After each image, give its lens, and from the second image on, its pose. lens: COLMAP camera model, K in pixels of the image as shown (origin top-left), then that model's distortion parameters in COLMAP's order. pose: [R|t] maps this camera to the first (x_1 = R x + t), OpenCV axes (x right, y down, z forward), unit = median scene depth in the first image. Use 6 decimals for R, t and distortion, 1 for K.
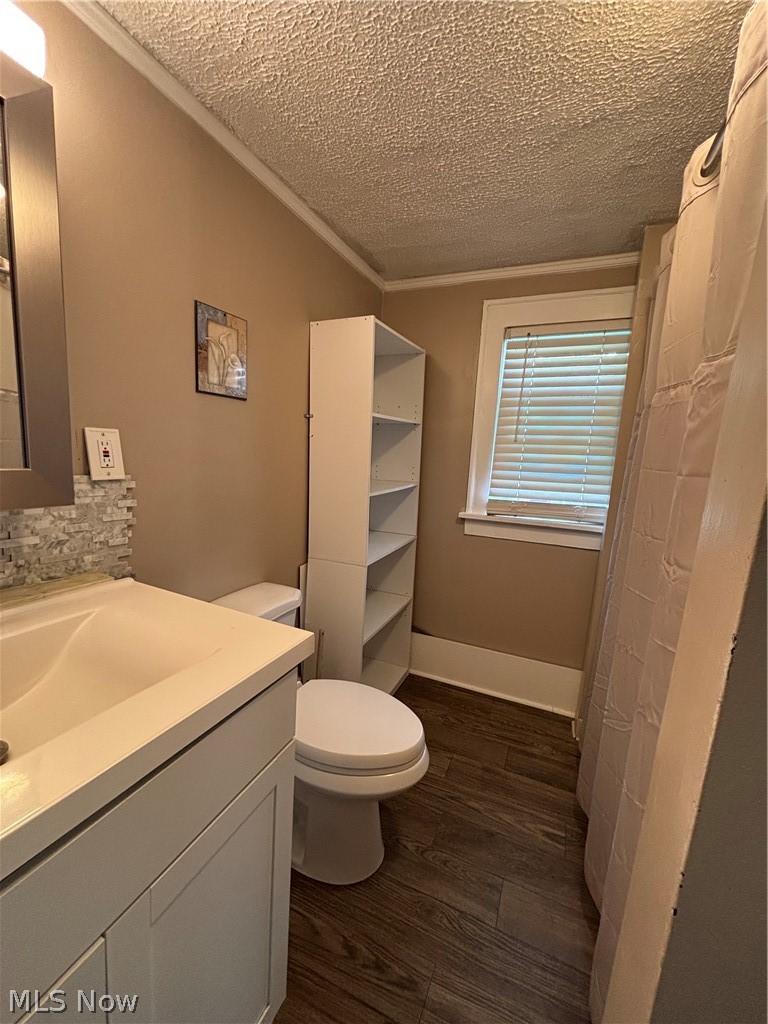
lens RADIAL K [[413.0, 0, 381.8], [0, 413.0, 509.2], [0, 0, 1]] dist [-0.000038, 0.000126]
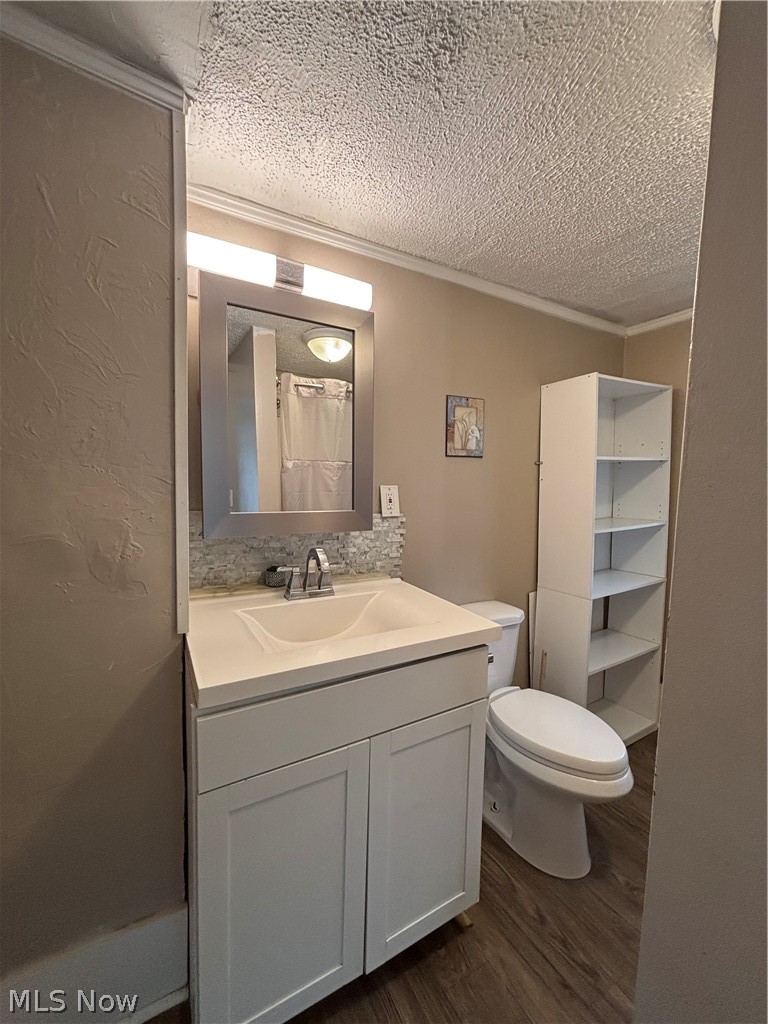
lens RADIAL K [[413.0, 0, 381.8], [0, 413.0, 509.2], [0, 0, 1]] dist [-0.000038, 0.000126]
pose [[0.802411, -0.007346, -0.596726, 0.264828], [-0.049621, 0.995640, -0.078982, 0.028907], [0.594705, 0.092986, 0.798548, -0.306753]]
